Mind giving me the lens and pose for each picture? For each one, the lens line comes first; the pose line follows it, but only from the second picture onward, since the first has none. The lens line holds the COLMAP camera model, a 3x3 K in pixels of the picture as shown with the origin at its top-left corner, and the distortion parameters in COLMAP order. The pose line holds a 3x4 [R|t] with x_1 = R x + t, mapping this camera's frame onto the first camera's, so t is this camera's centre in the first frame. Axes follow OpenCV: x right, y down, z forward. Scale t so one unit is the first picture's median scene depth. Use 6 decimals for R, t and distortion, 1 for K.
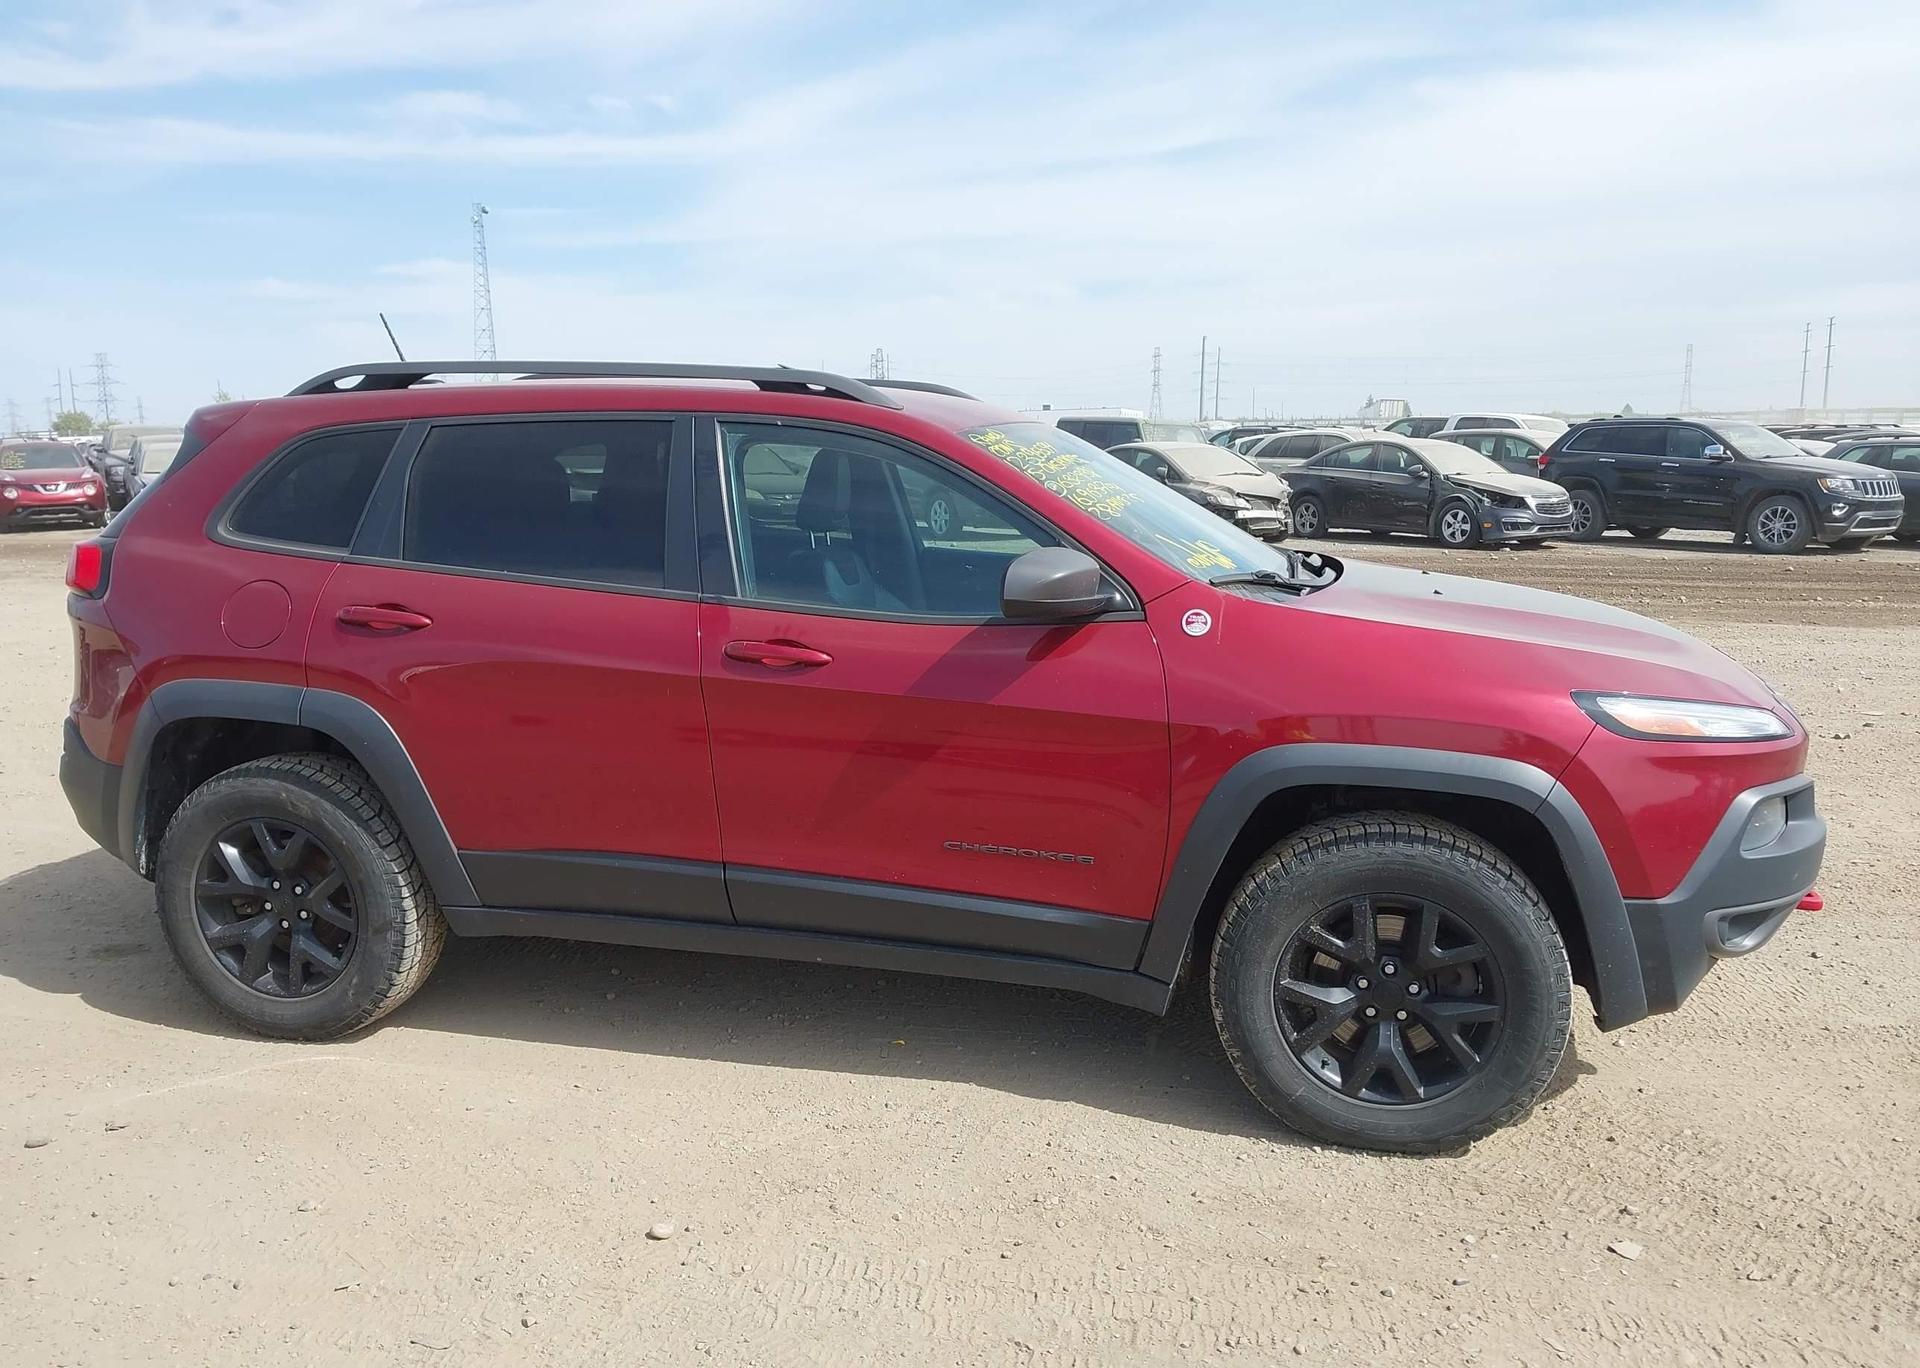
lens RADIAL K [[1533.9, 0, 971.0], [0, 1533.9, 695.9], [0, 0, 1]] dist [0.018422, -0.032045]
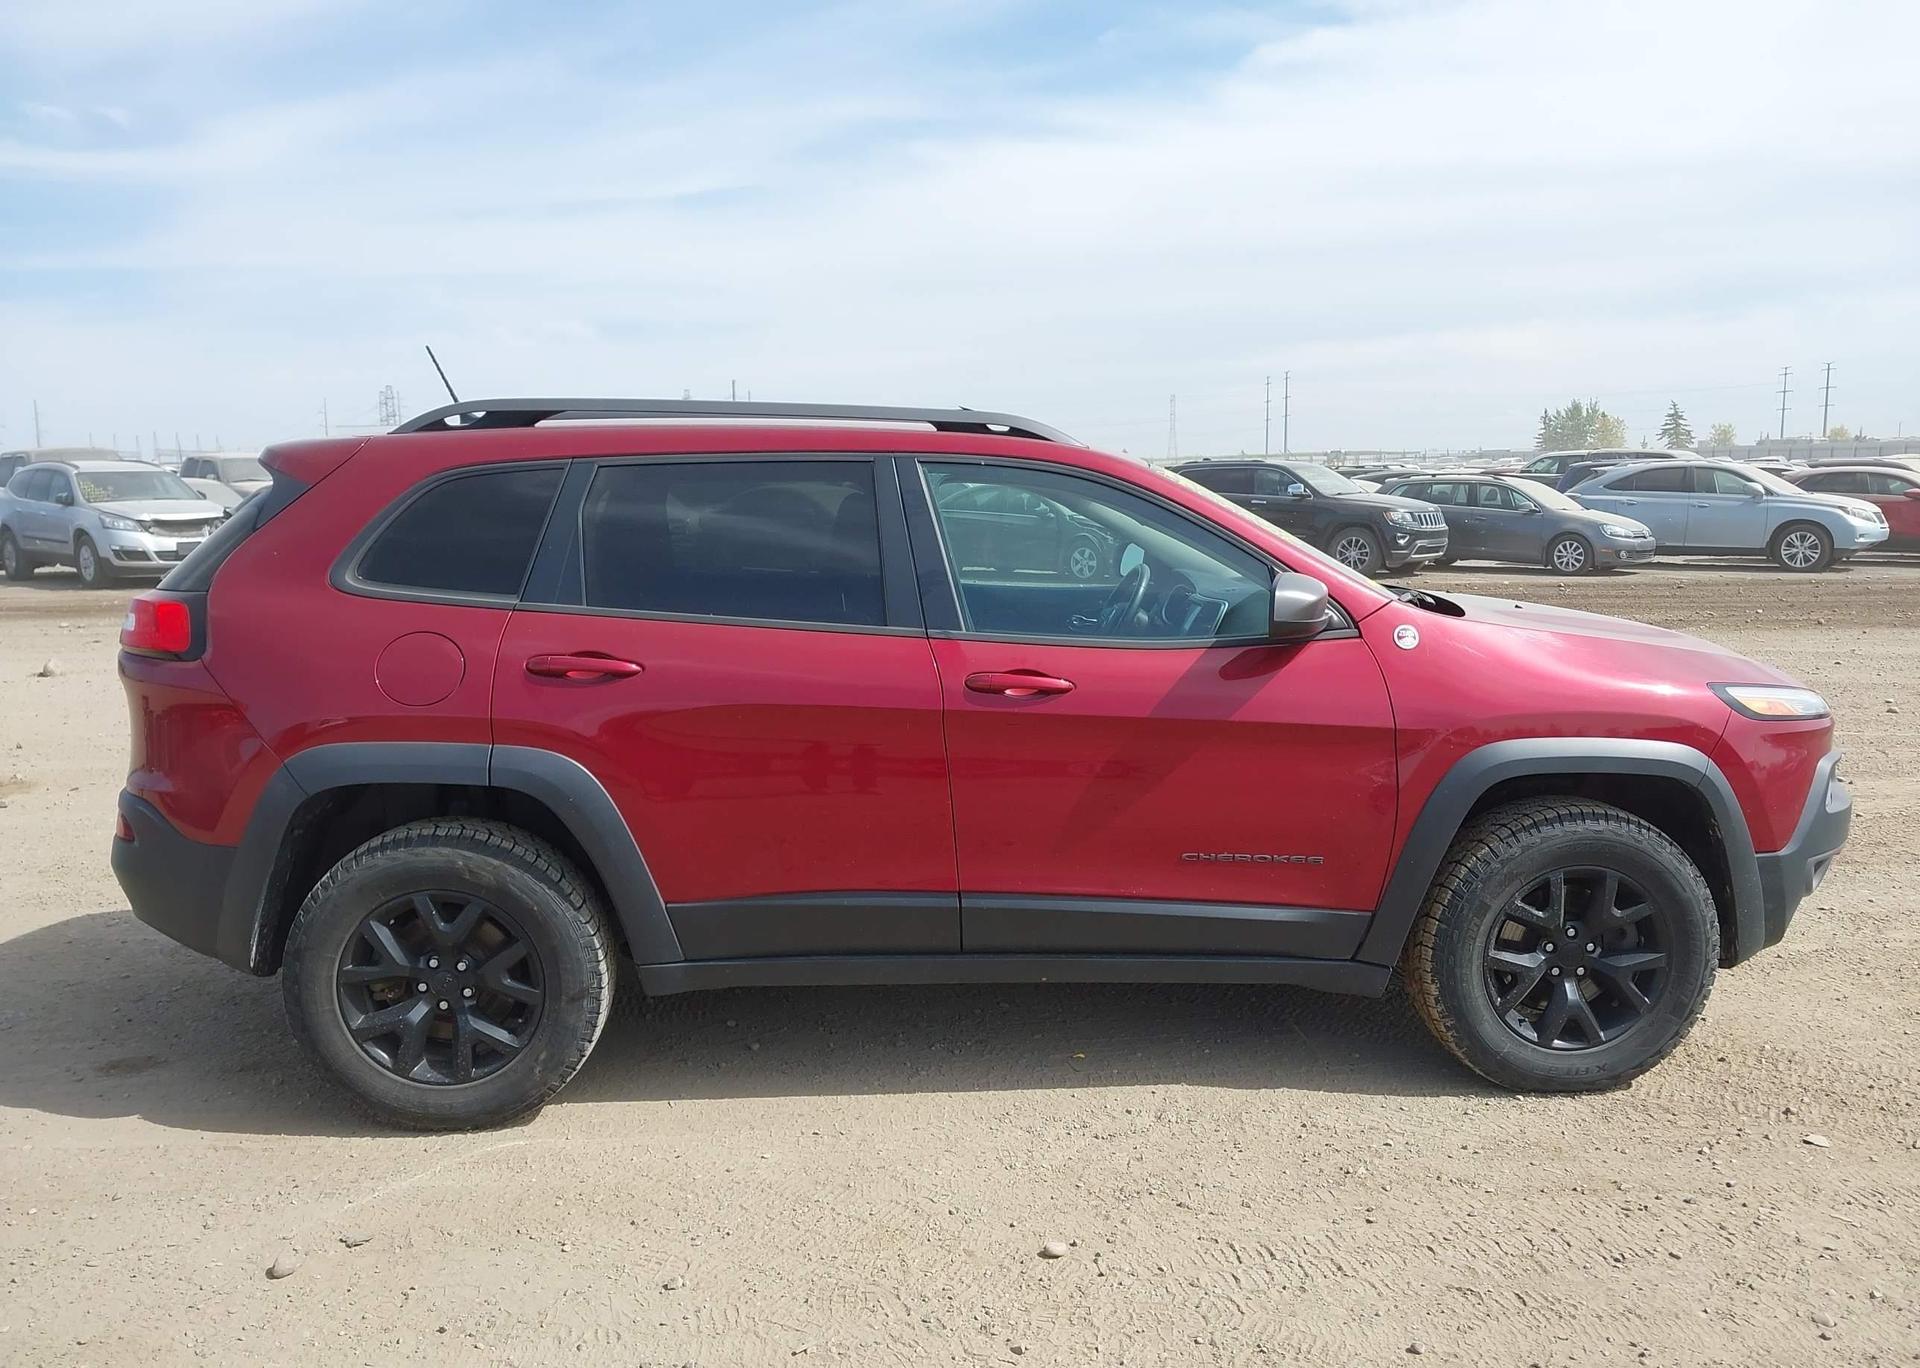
lens RADIAL K [[1533.9, 0, 973.4], [0, 1533.9, 685.1], [0, 0, 1]] dist [0.018422, -0.032045]
pose [[0.953814, -0.044321, 0.297110, -0.422690], [0.054323, 0.998198, -0.025487, -0.001779], [-0.295445, 0.040449, 0.954503, 0.022461]]
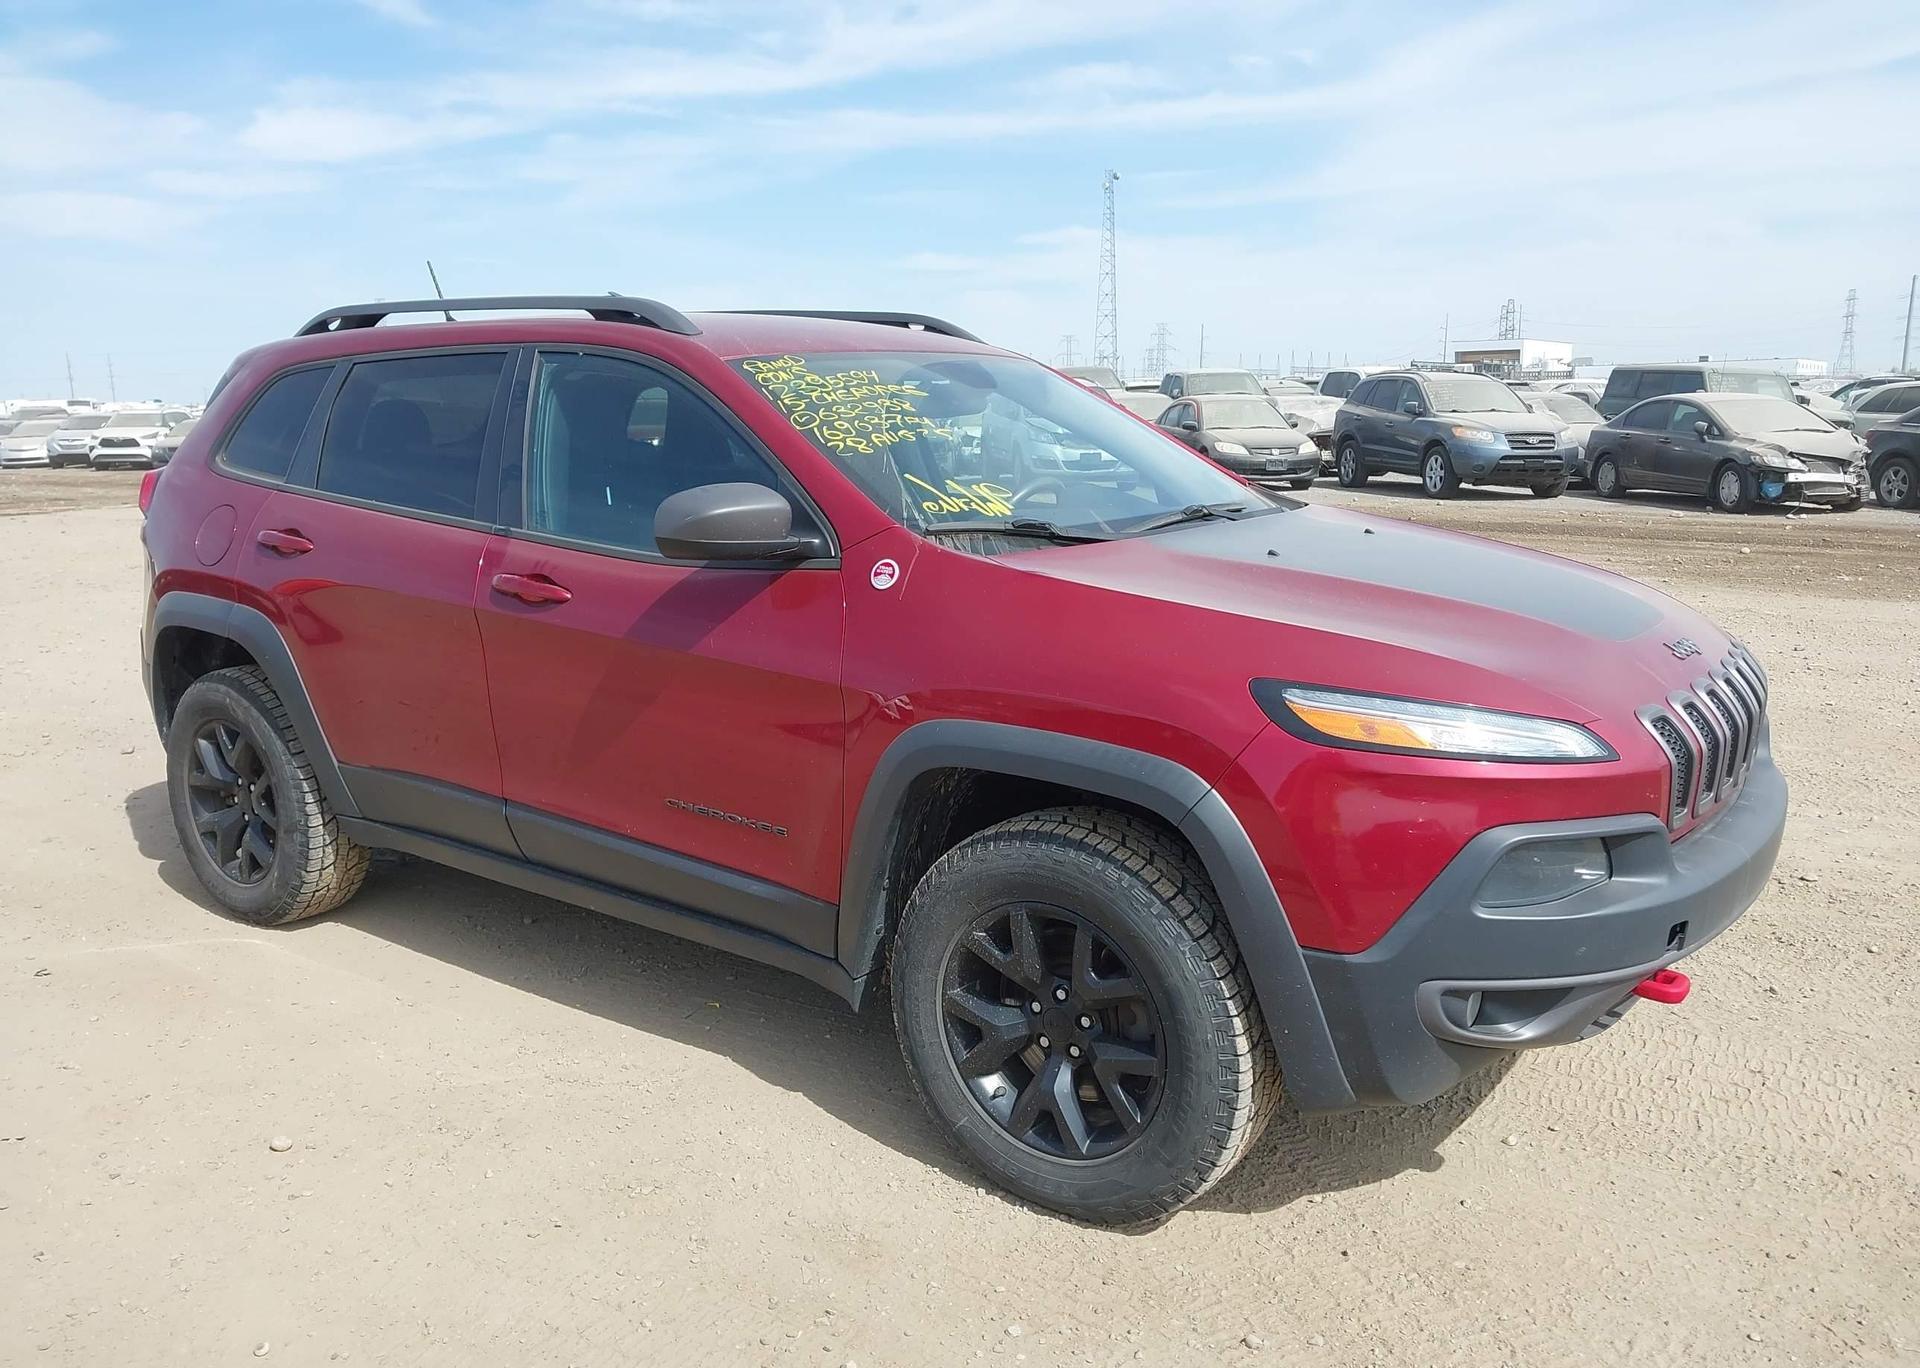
lens RADIAL K [[1533.9, 0, 965.8], [0, 1533.9, 693.7], [0, 0, 1]] dist [0.018422, -0.032045]
pose [[0.922795, 0.068388, -0.379172, 0.458710], [-0.059188, 0.997602, 0.035882, -0.010931], [0.380717, -0.010669, 0.924630, 0.181681]]
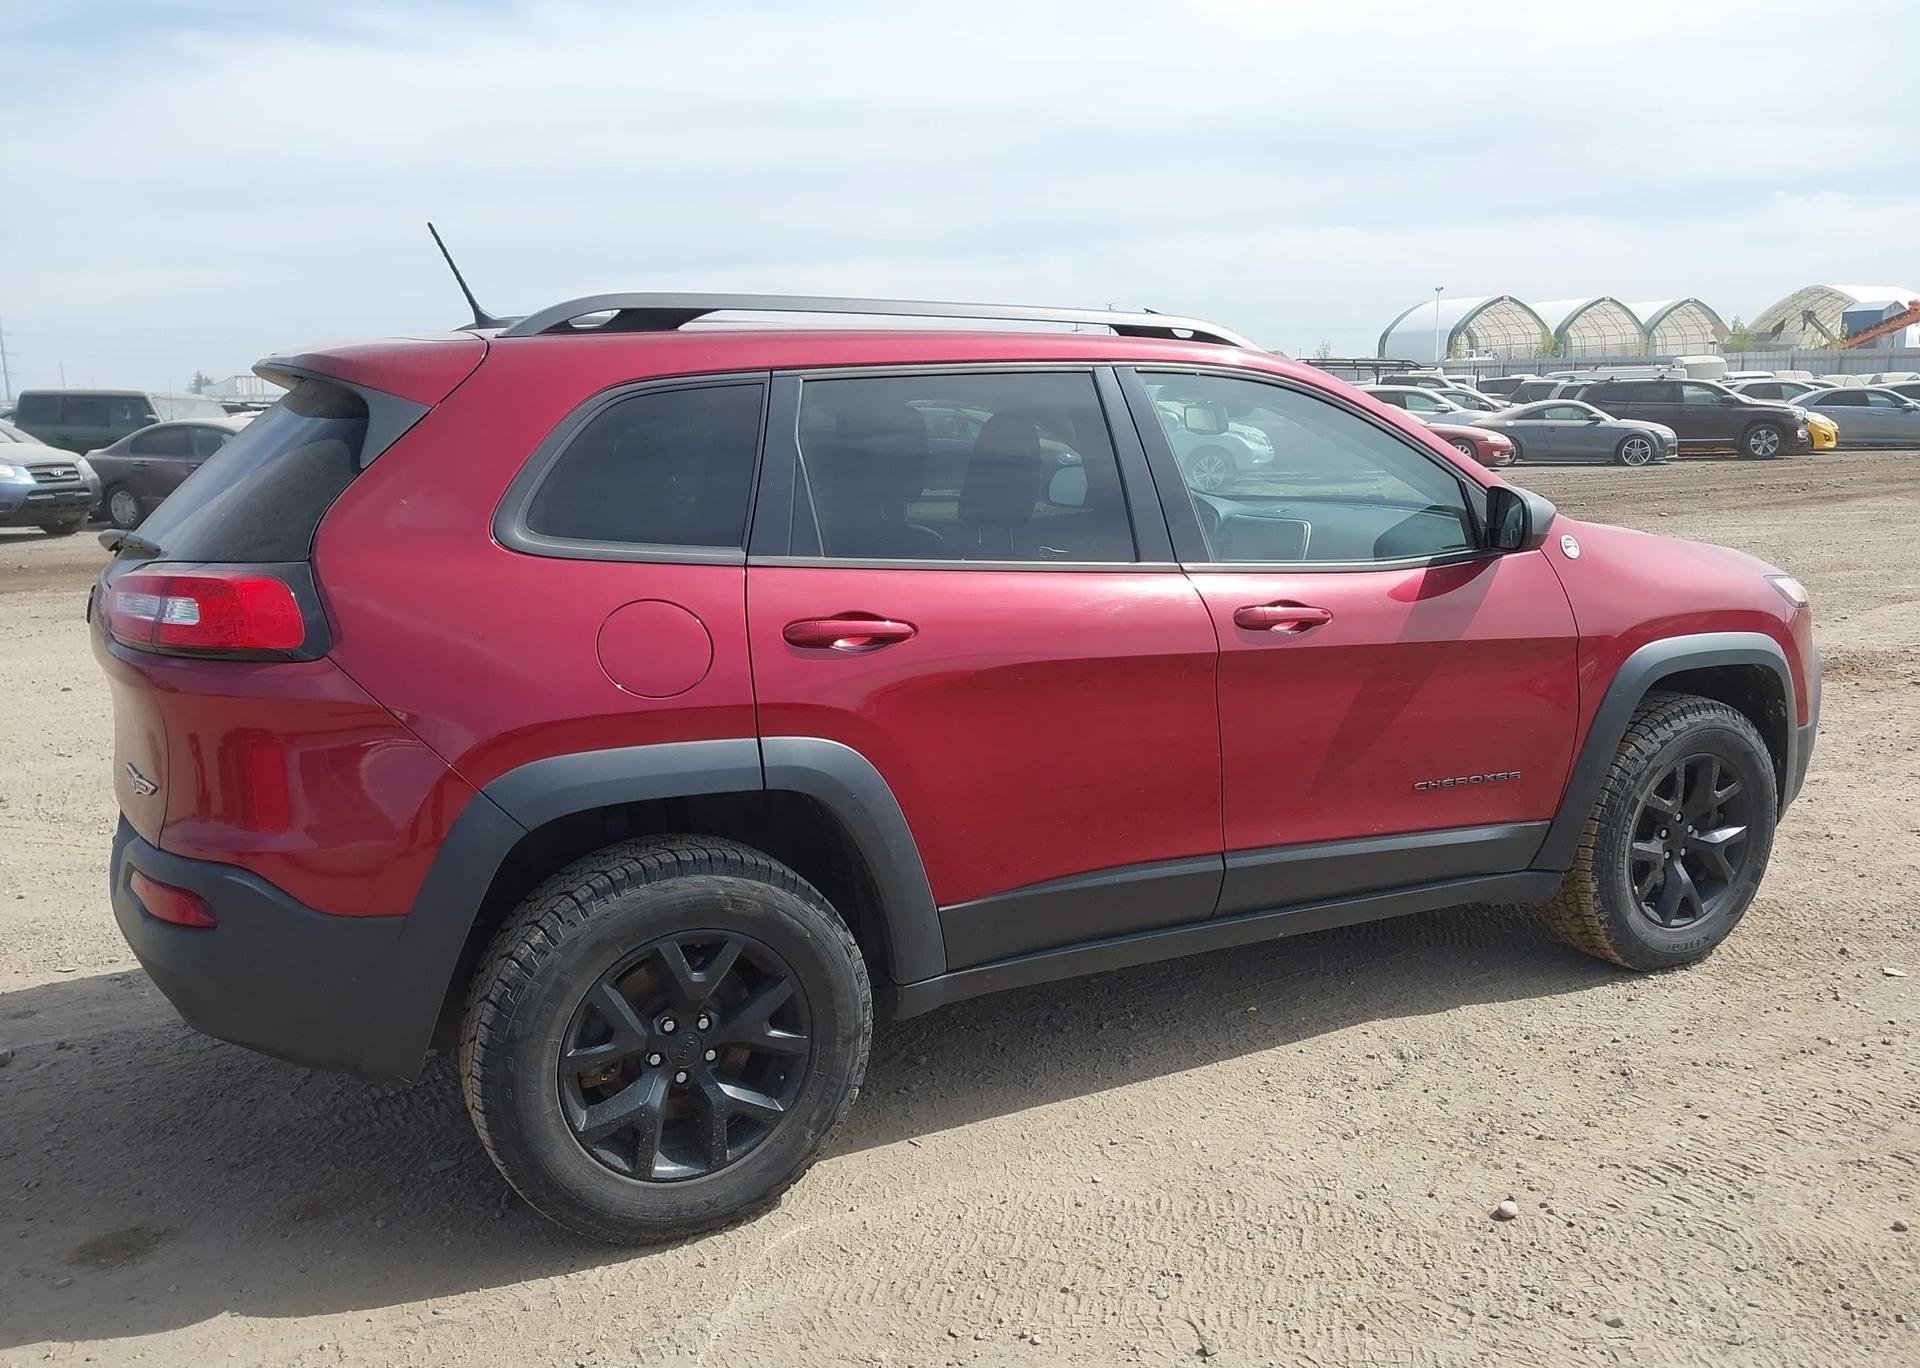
lens RADIAL K [[1533.9, 0, 963.8], [0, 1533.9, 673.7], [0, 0, 1]] dist [0.018422, -0.032045]
pose [[0.747941, -0.124924, 0.651904, -0.817373], [0.124308, 0.991115, 0.047305, -0.056870], [-0.652022, 0.045655, 0.756825, 0.377341]]
